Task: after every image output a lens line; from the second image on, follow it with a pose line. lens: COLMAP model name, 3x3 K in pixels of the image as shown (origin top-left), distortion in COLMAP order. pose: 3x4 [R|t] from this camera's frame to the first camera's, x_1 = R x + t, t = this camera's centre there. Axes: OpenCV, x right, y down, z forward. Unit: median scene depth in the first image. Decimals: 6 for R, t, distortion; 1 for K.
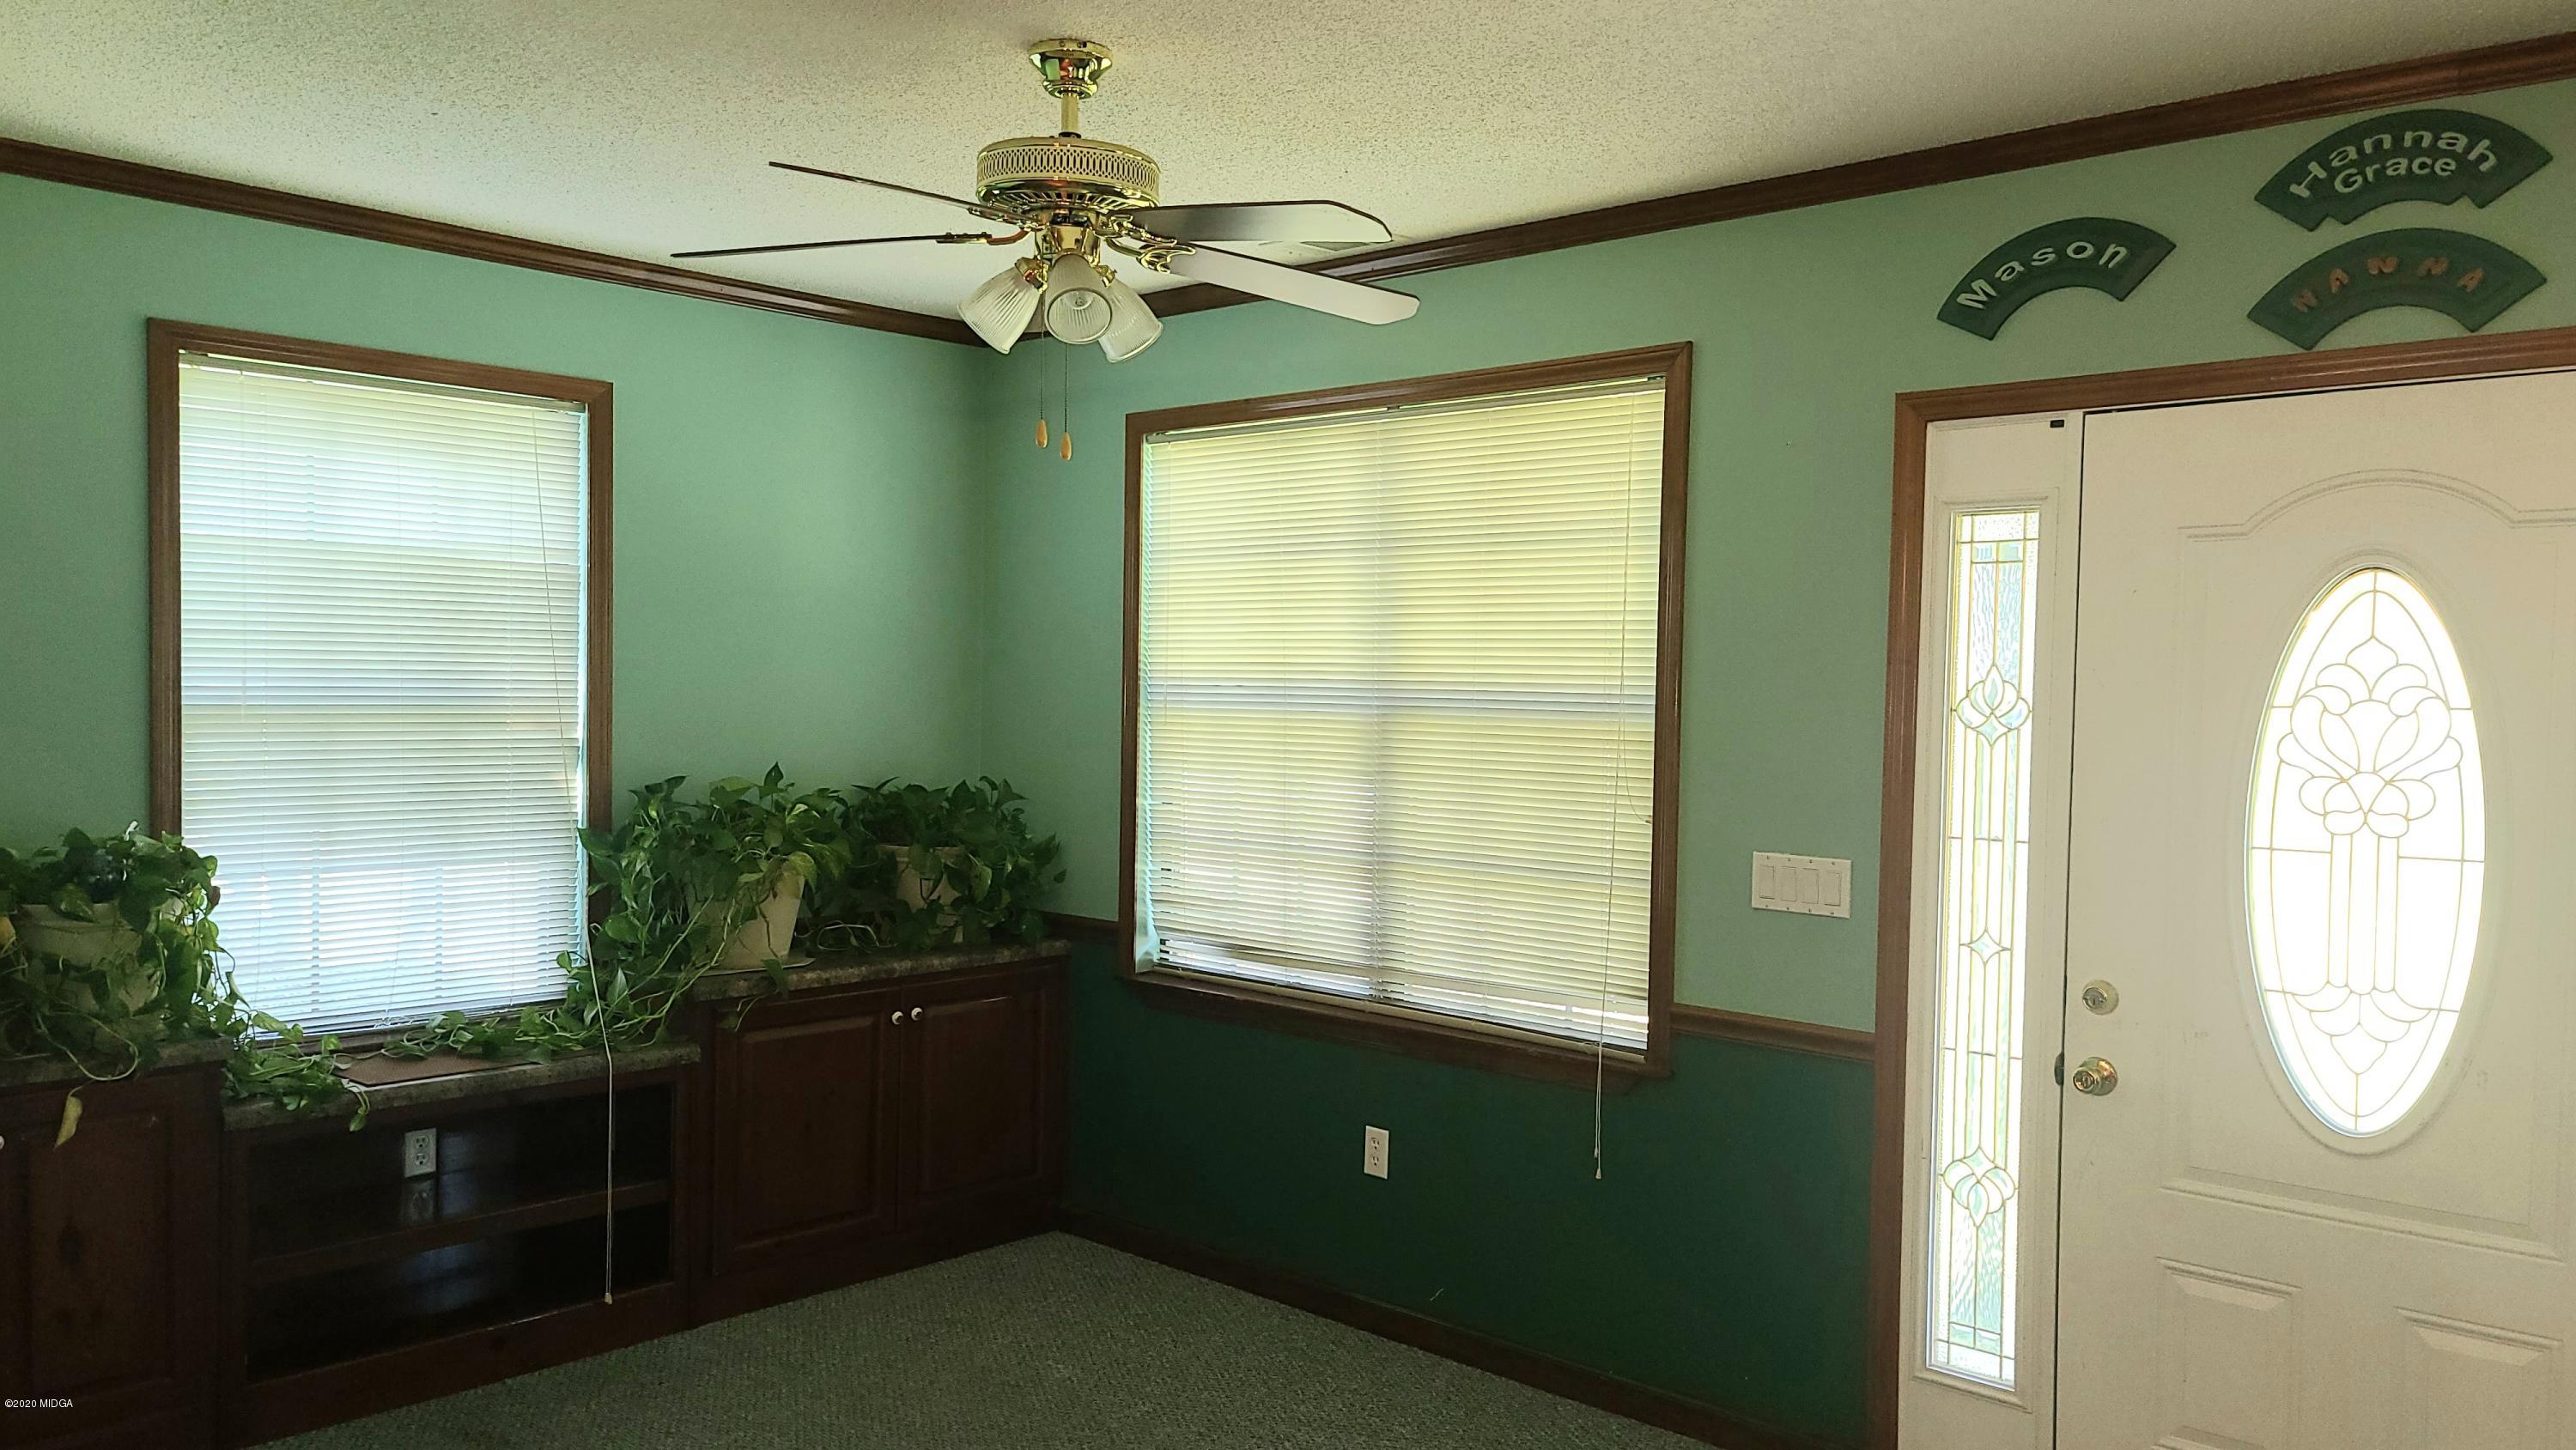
lens RADIAL K [[1884.8, 0, 1324.5], [0, 1884.8, 755.2], [0, 0, 1]] dist [0.106284, -0.091327]
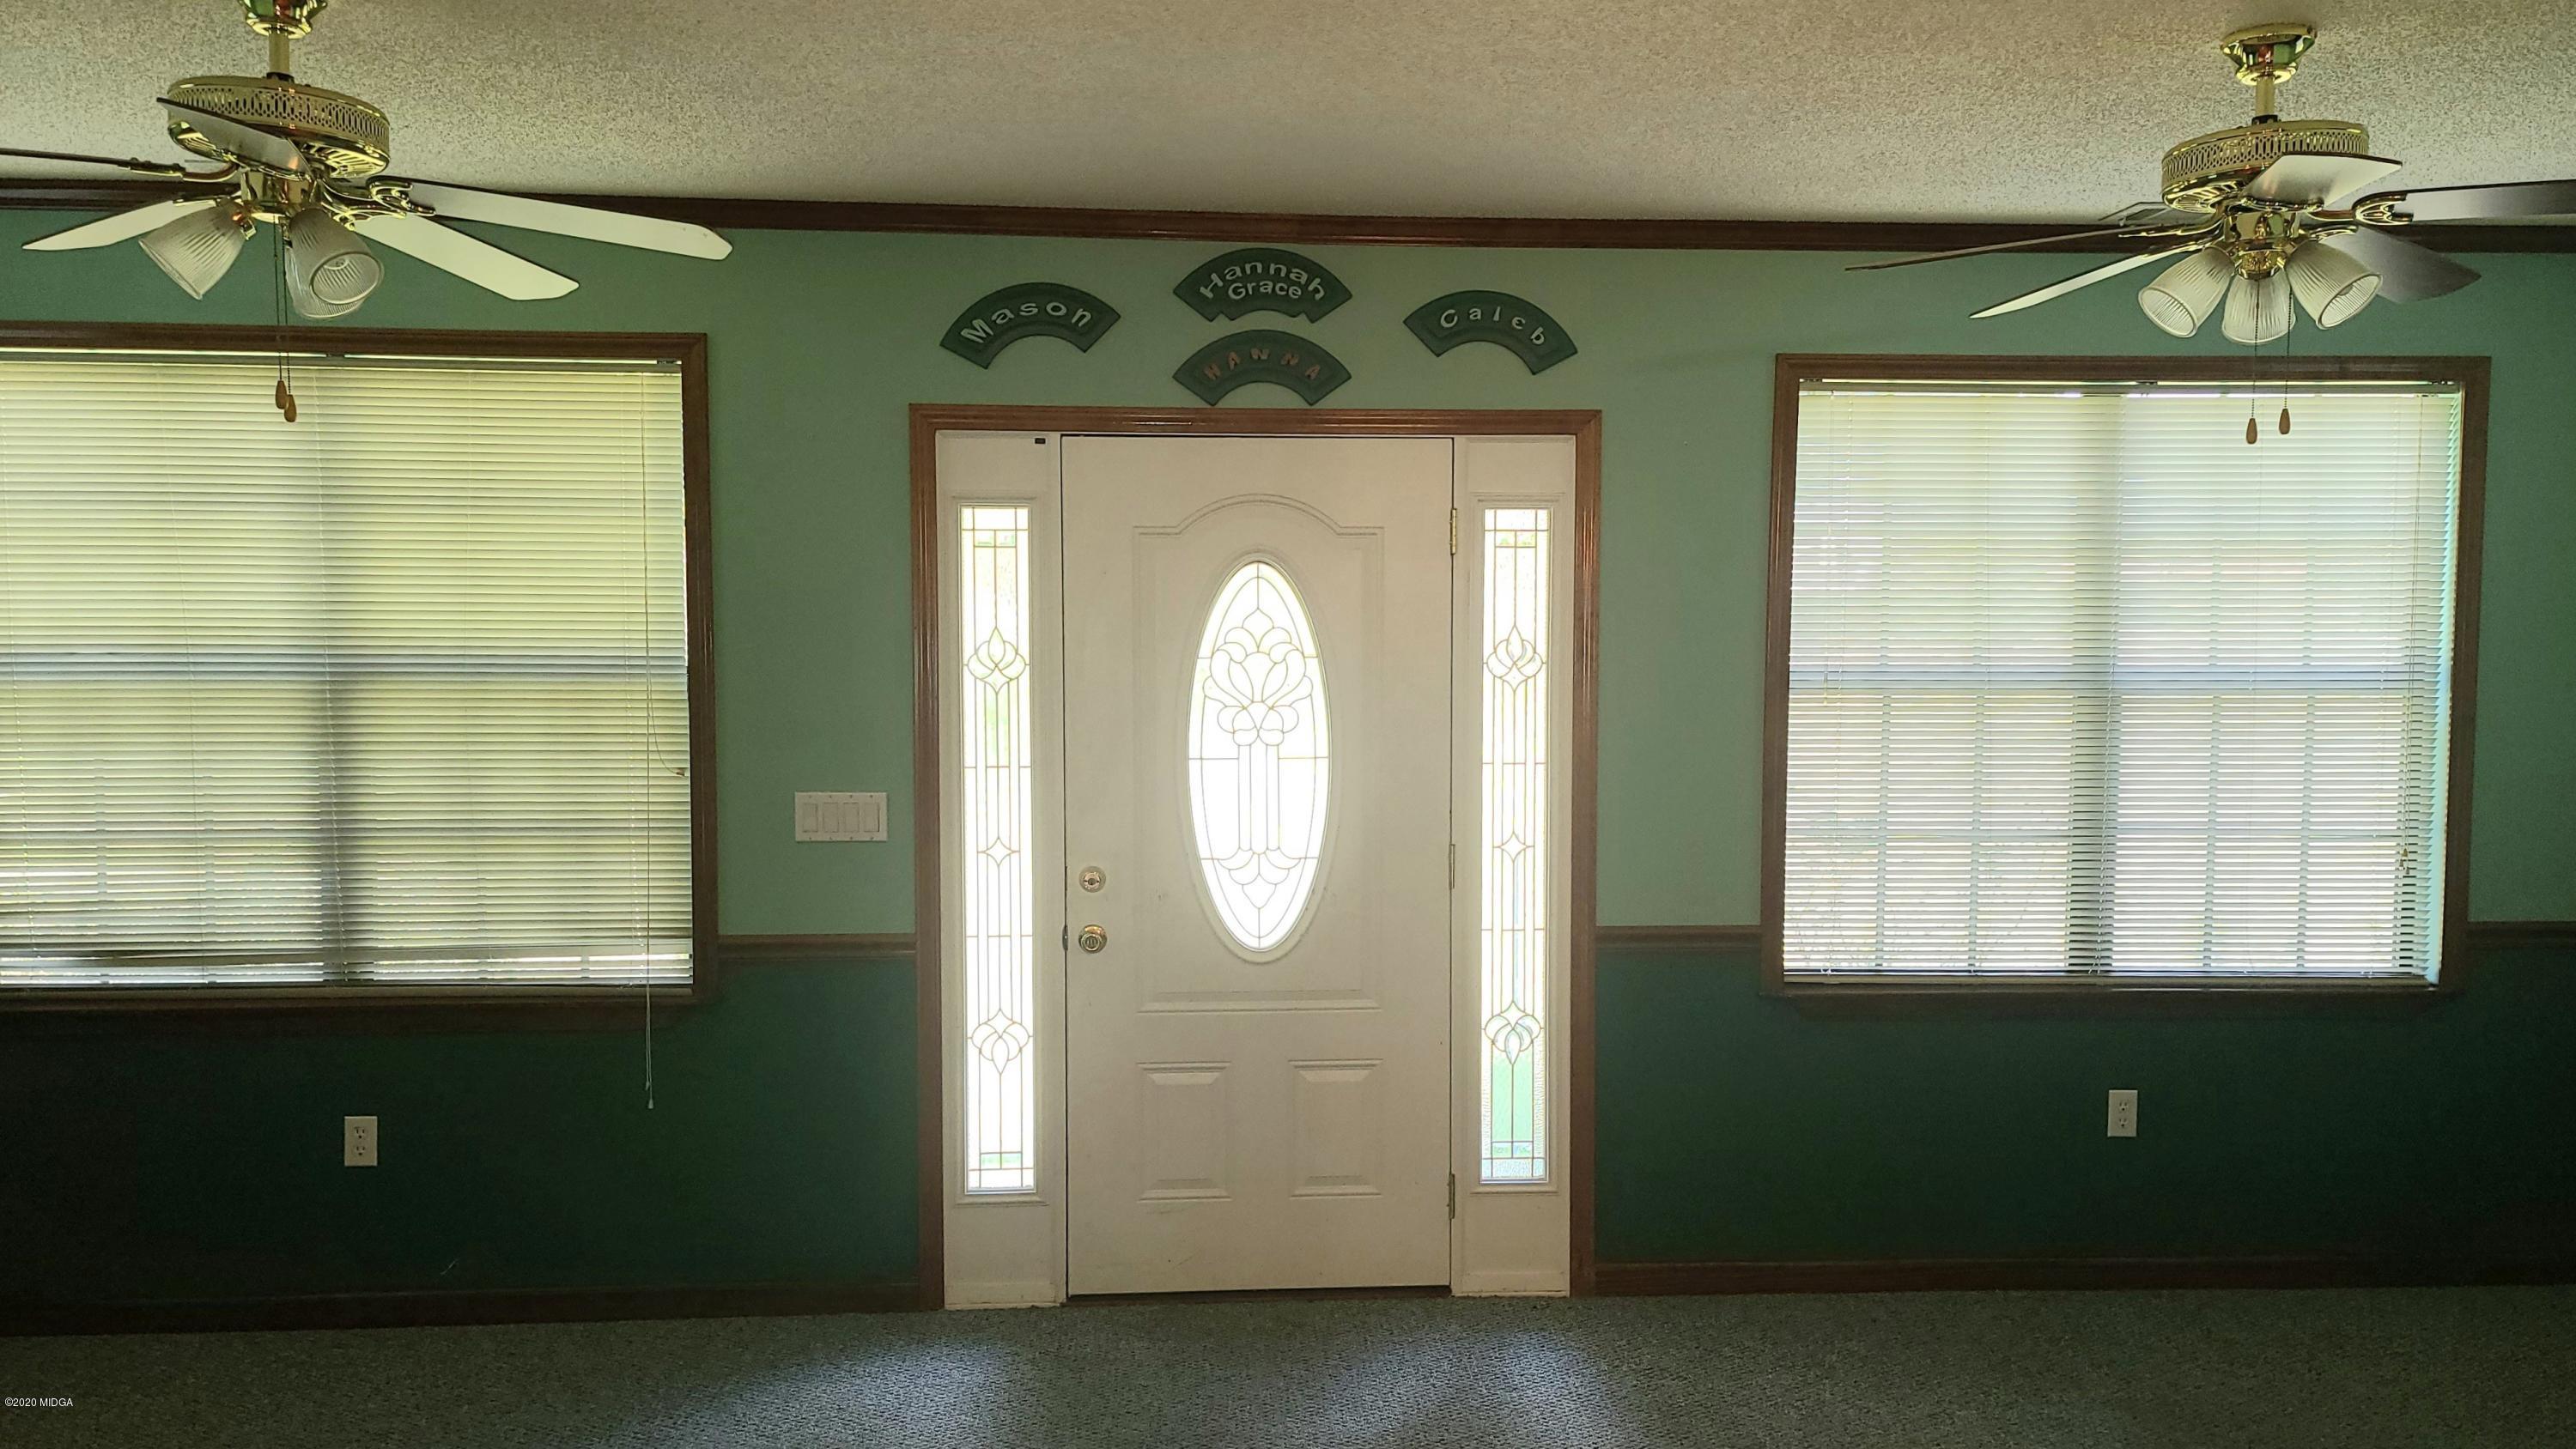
lens RADIAL K [[1884.7, 0, 1324.5], [0, 1884.7, 754.7], [0, 0, 1]] dist [0.106284, -0.091327]
pose [[0.701379, -0.057095, 0.710498, -0.409729], [0.038487, 0.998366, 0.042234, -0.008795], [-0.711748, -0.002277, 0.702431, -0.034068]]
